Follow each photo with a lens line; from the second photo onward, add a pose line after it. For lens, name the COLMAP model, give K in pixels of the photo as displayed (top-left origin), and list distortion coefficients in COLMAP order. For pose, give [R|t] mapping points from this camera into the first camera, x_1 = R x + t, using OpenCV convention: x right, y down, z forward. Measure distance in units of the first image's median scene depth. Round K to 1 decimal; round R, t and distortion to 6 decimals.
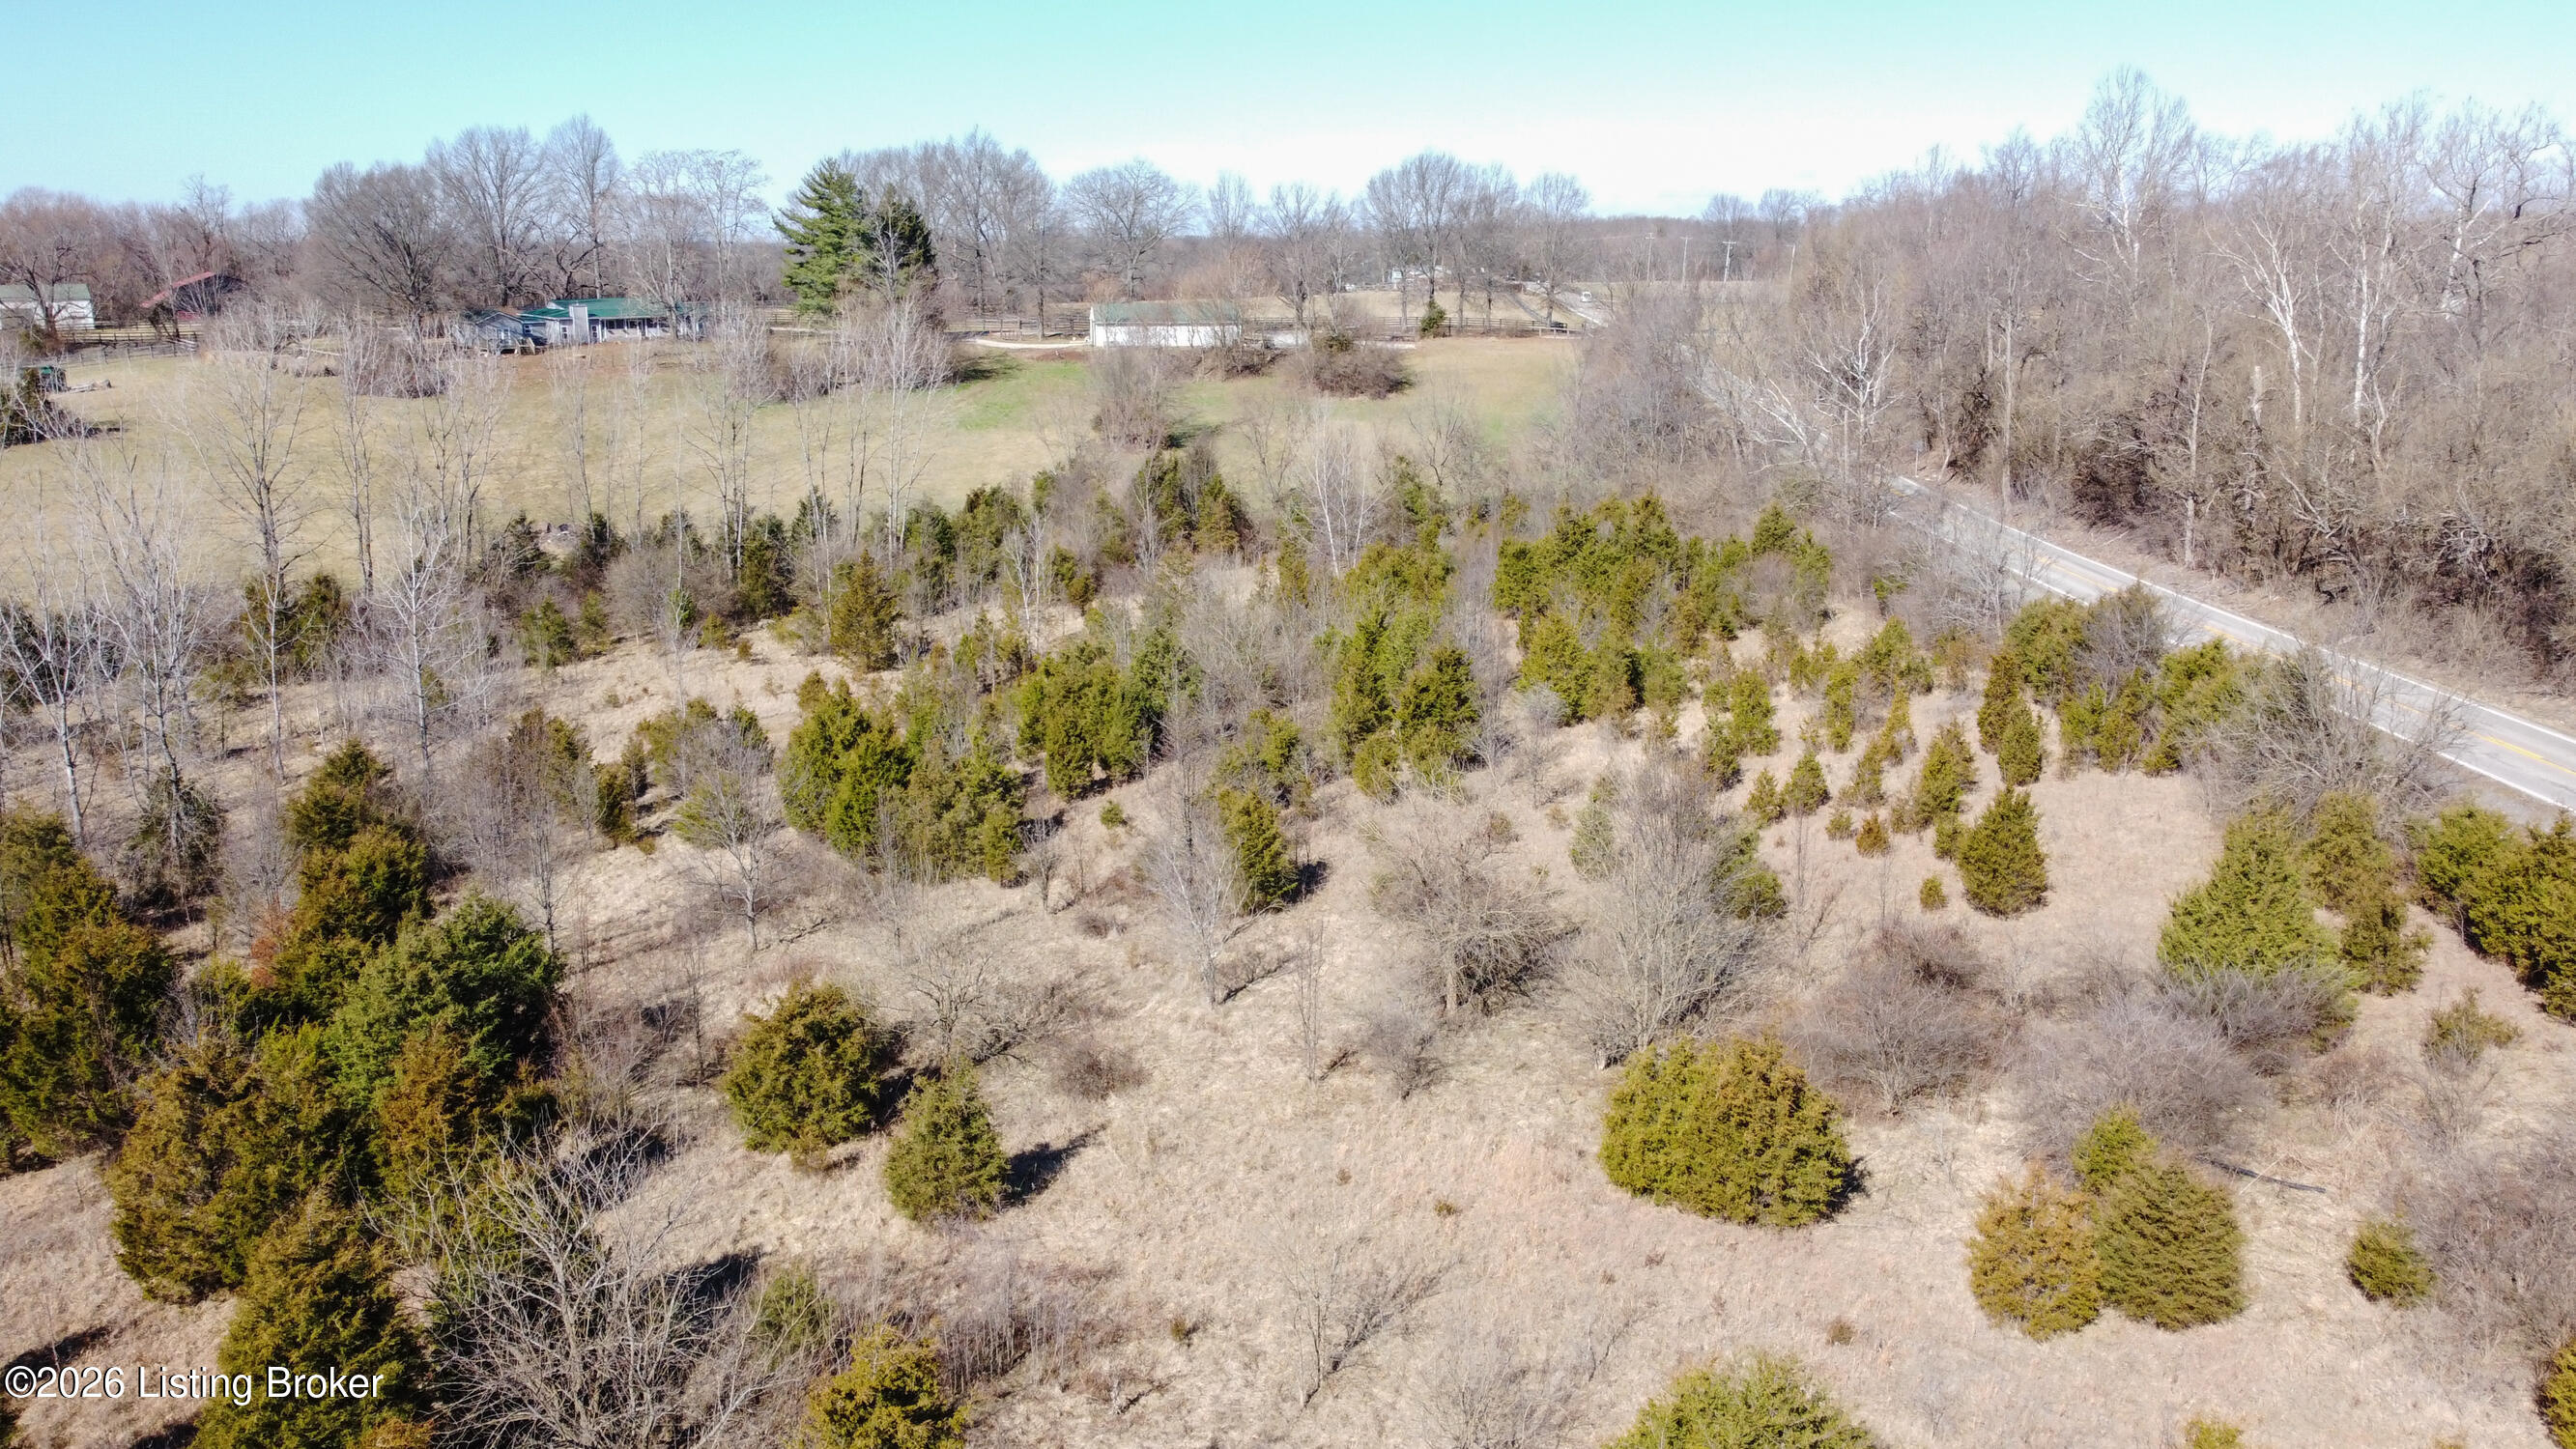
lens RADIAL K [[1952.3, 0, 1296.6], [0, 1952.3, 722.8], [0, 0, 1]] dist [-0.011694, 0.002780]
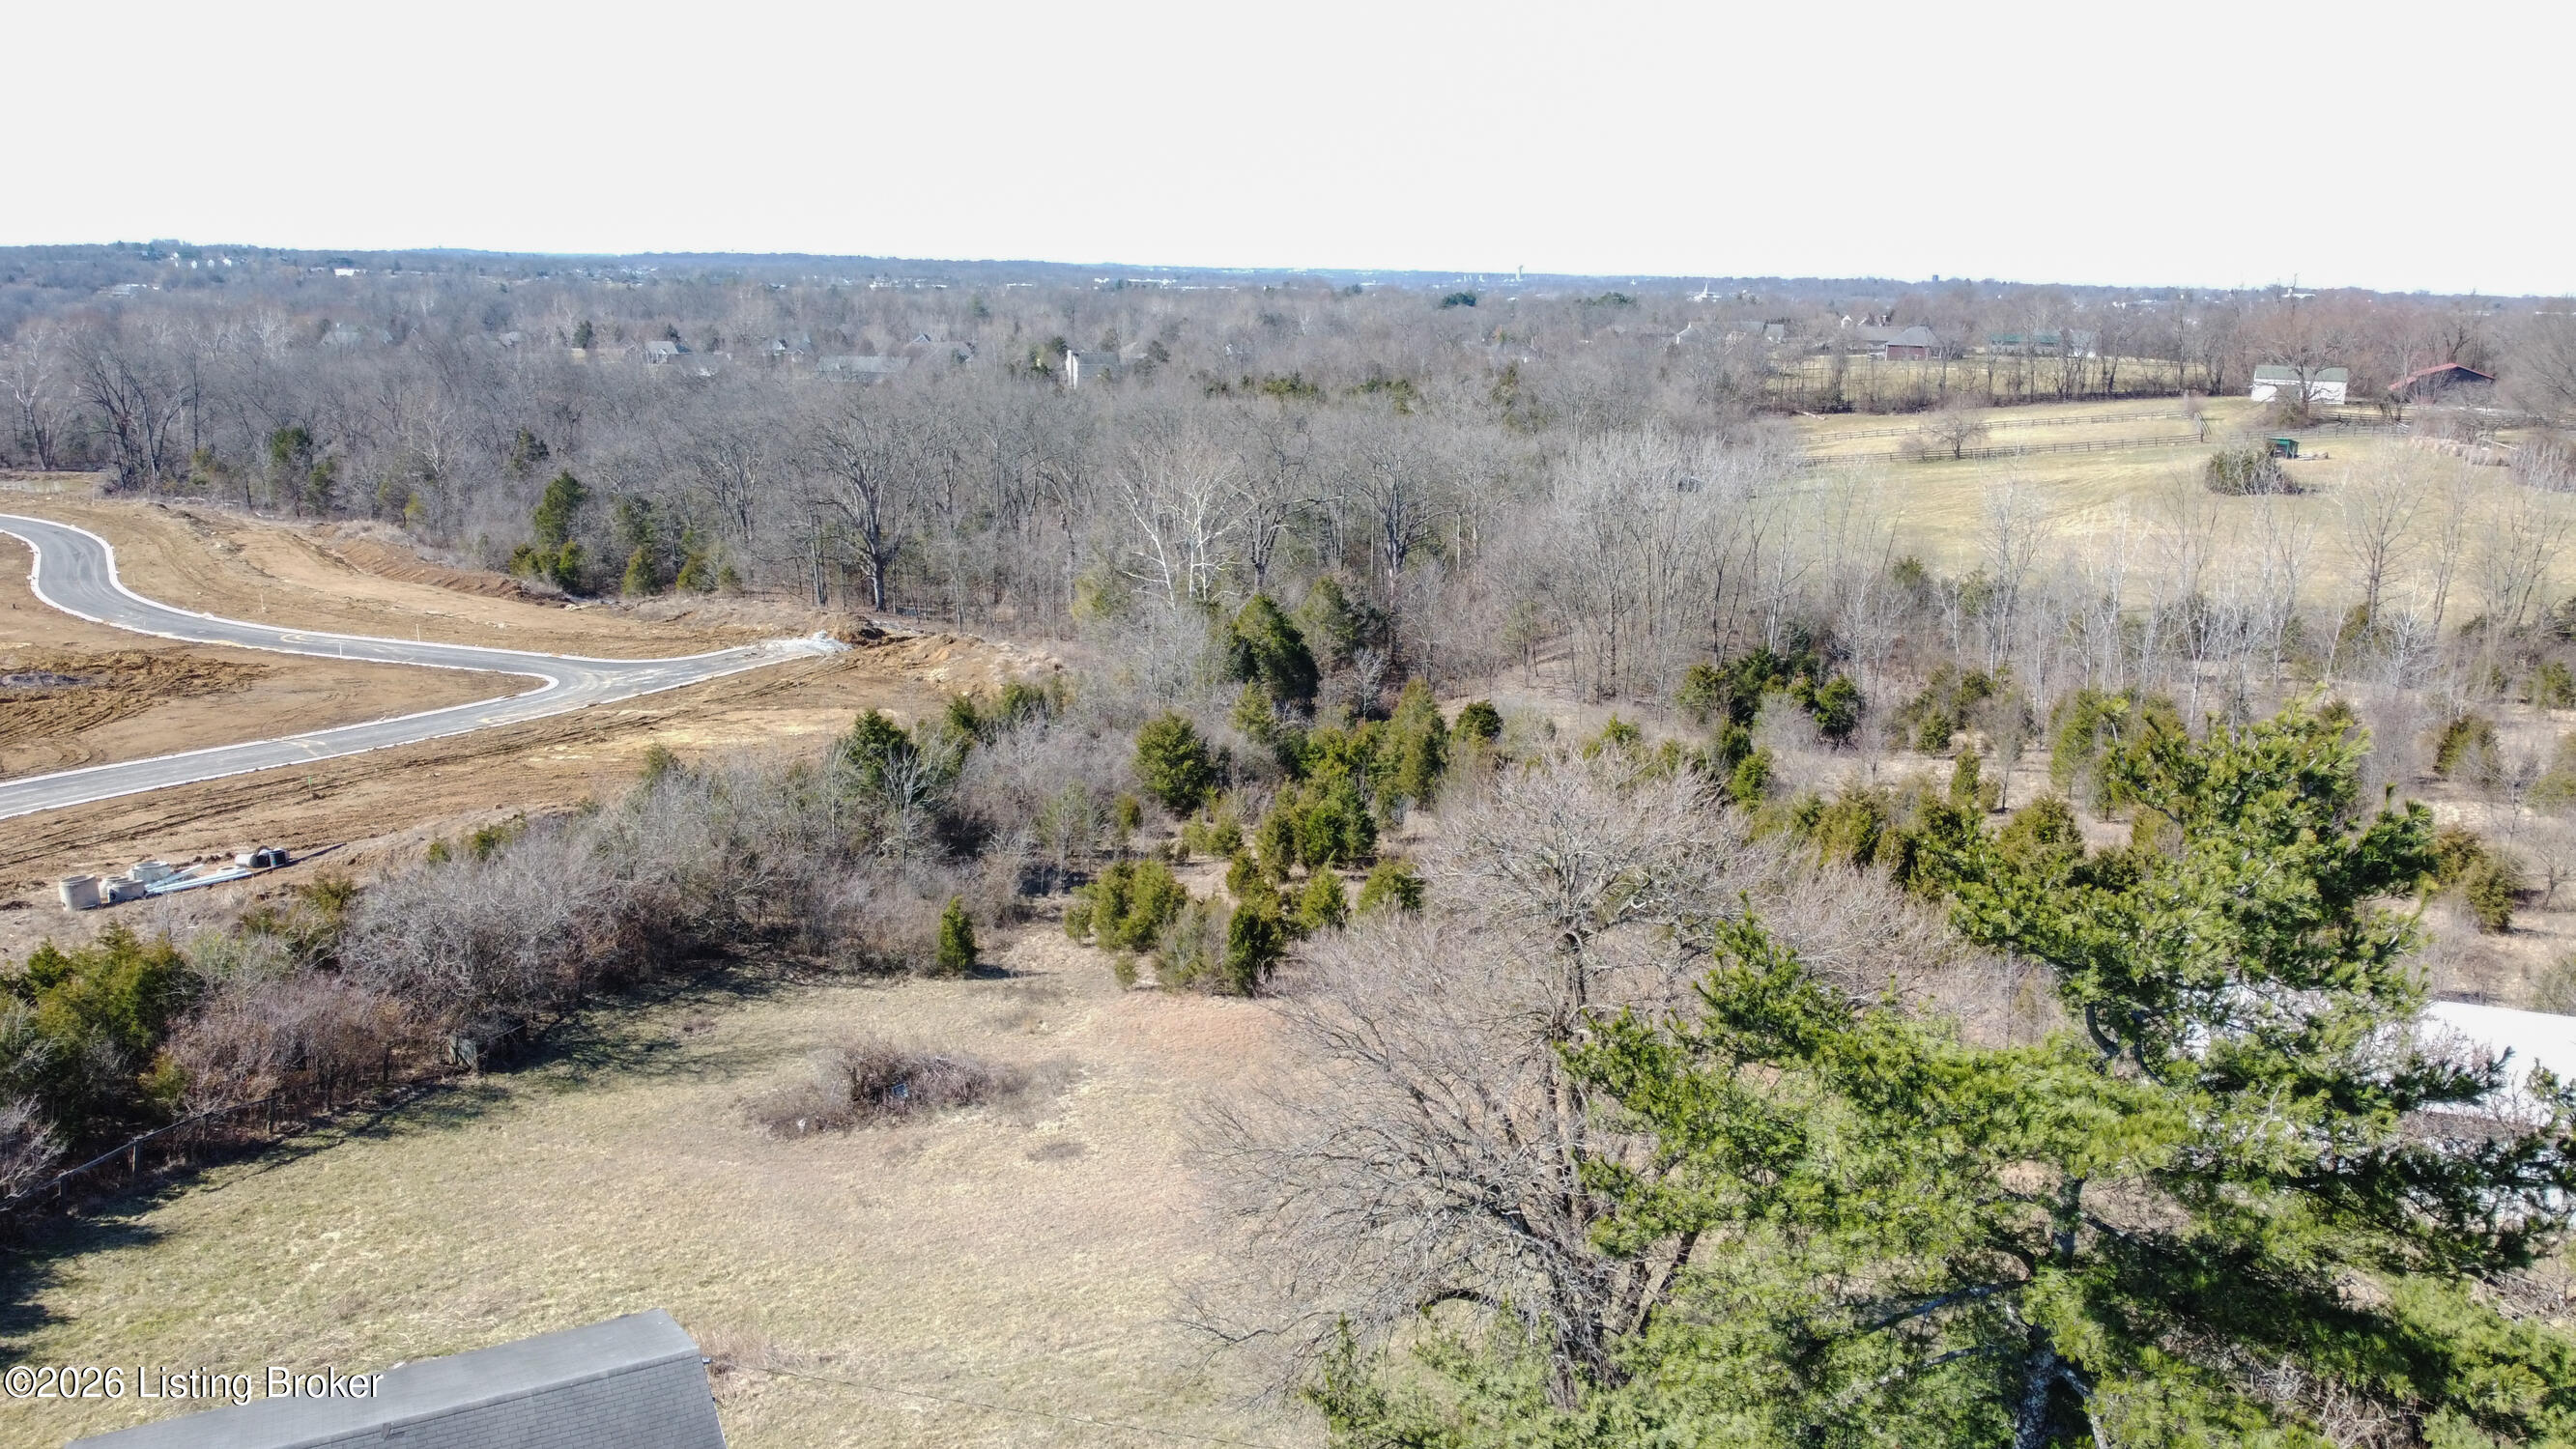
lens RADIAL K [[1952.3, 0, 1296.6], [0, 1952.3, 722.8], [0, 0, 1]] dist [-0.011694, 0.002780]
pose [[0.493868, 0.211845, -0.843336, 0.278685], [-0.231675, 0.966868, 0.107204, 0.032198], [0.838105, 0.142435, 0.526585, -0.366475]]
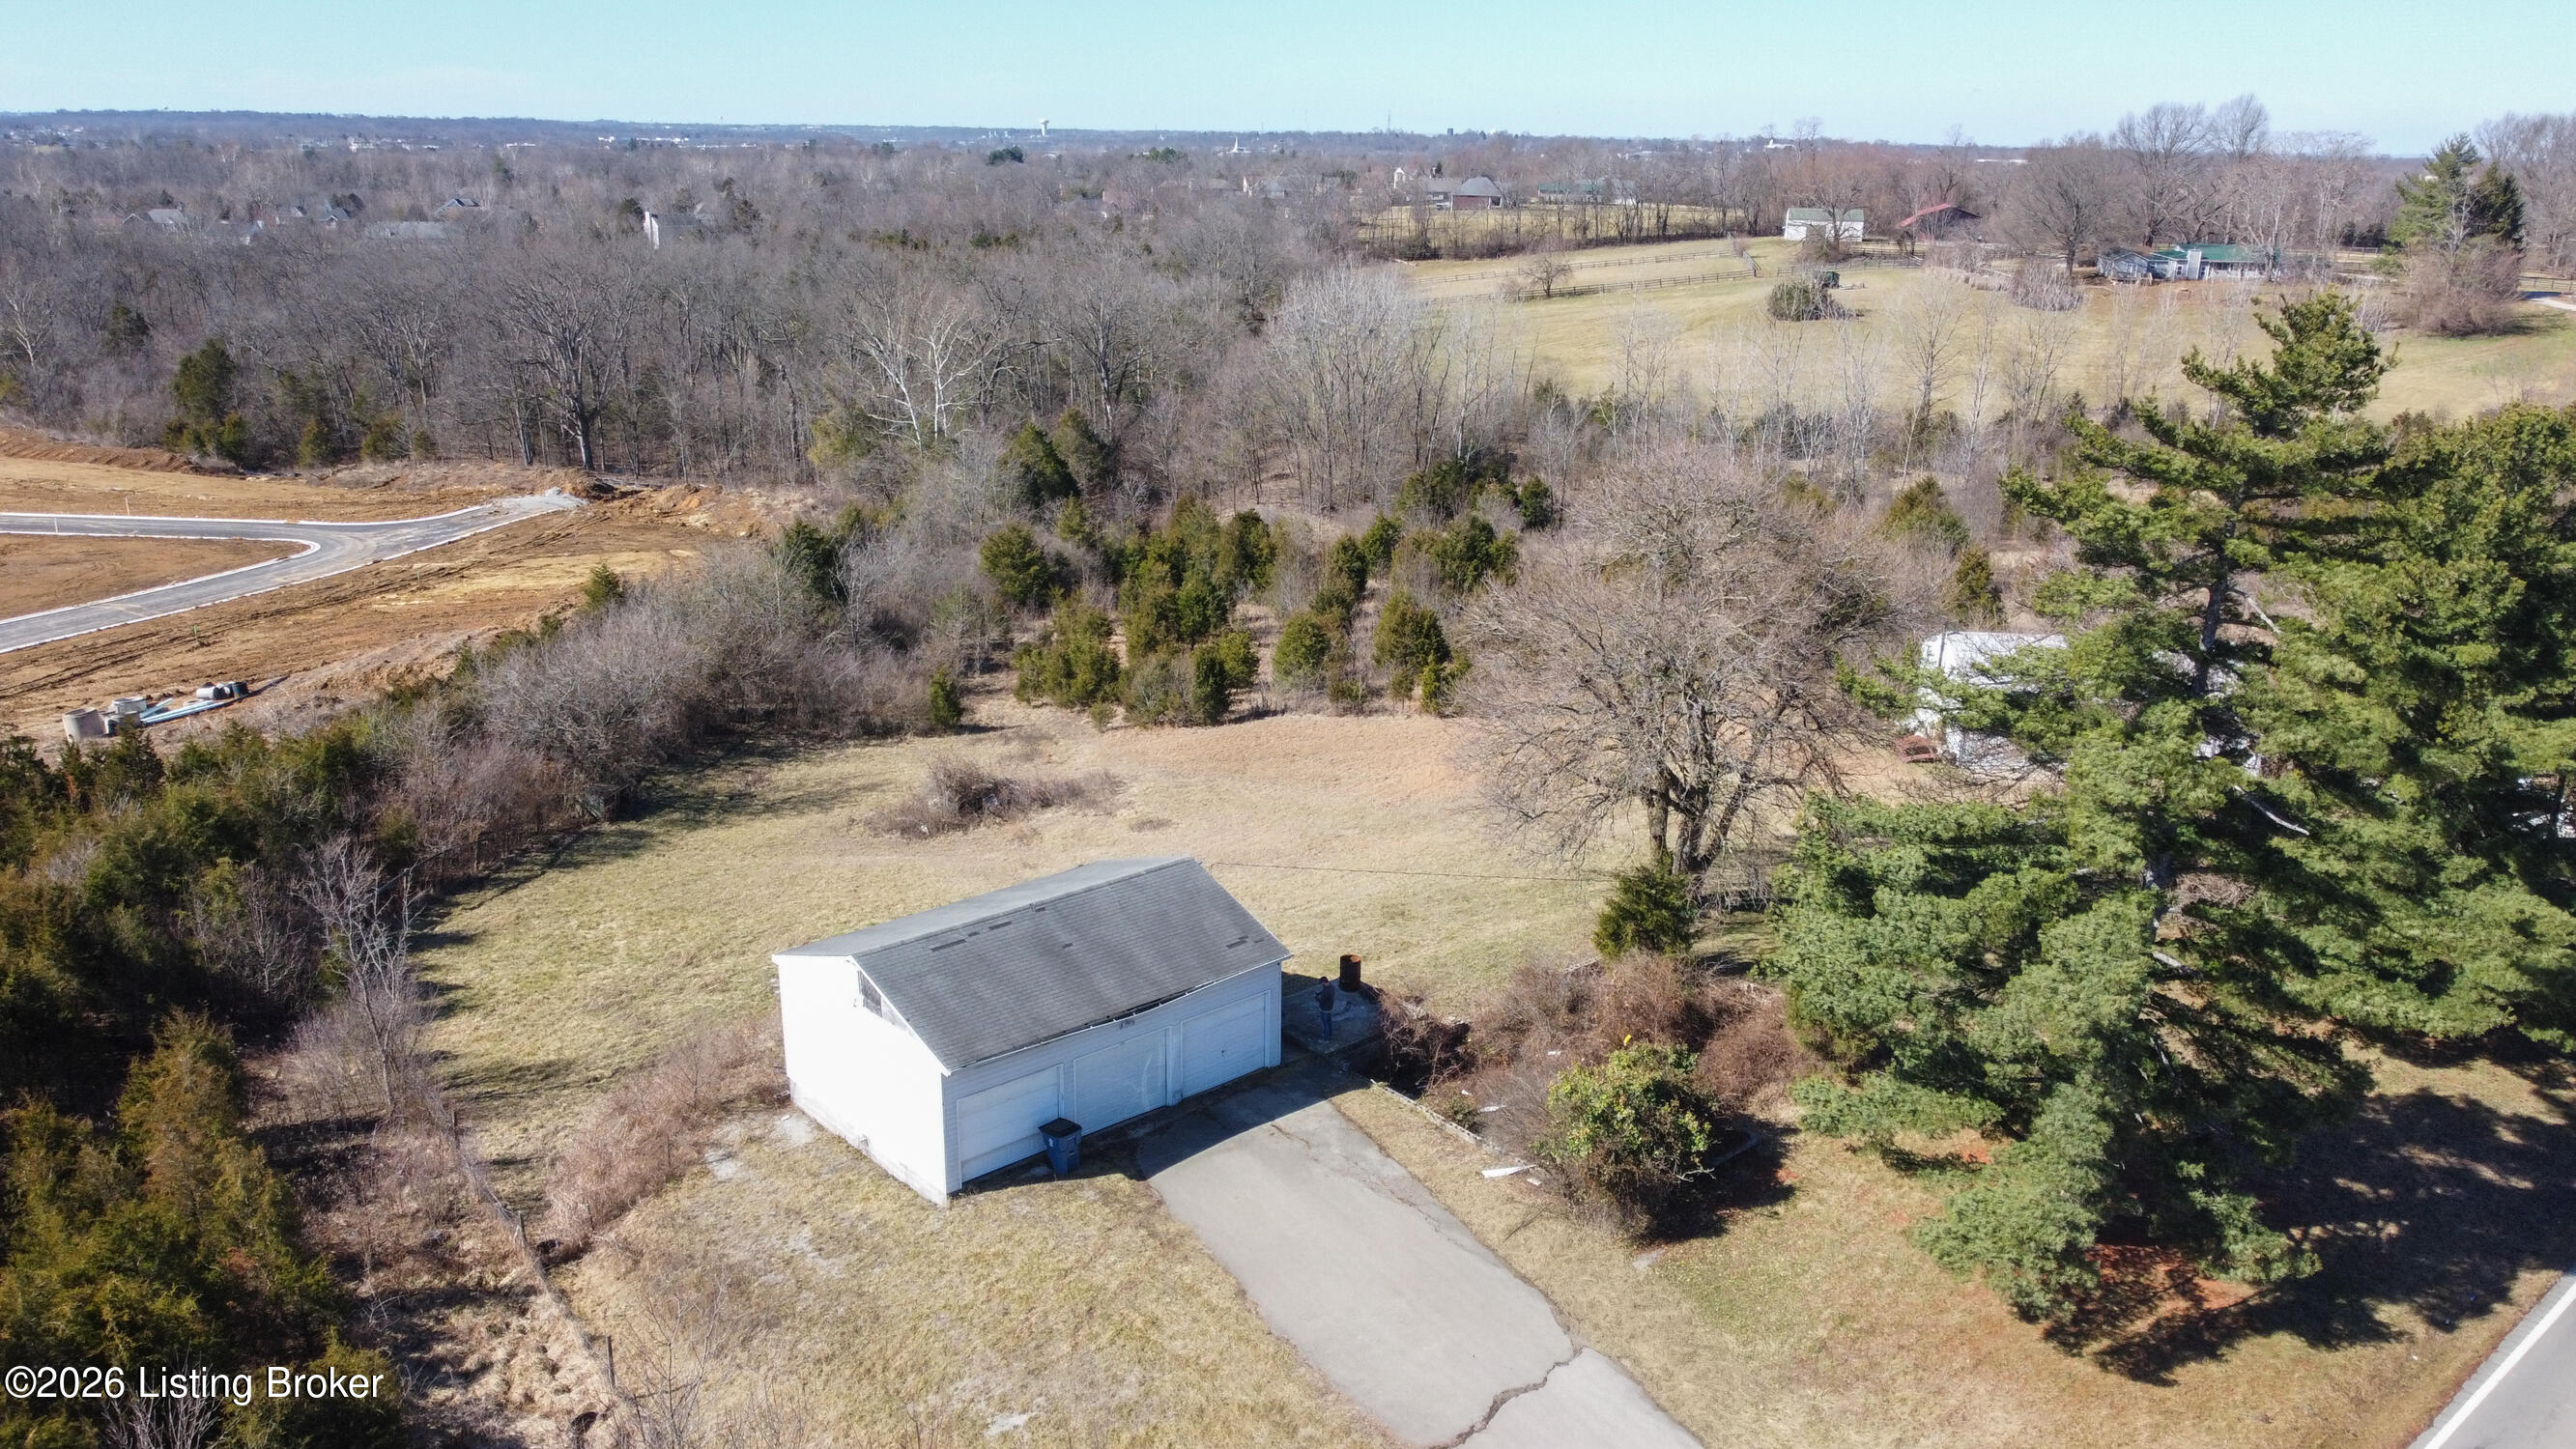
lens RADIAL K [[1952.3, 0, 1296.6], [0, 1952.3, 722.8], [0, 0, 1]] dist [-0.011694, 0.002780]
pose [[0.683479, 0.226537, -0.693929, 0.312258], [-0.194874, 0.972751, 0.125620, 0.075564], [0.703477, 0.049370, 0.709001, -0.528377]]
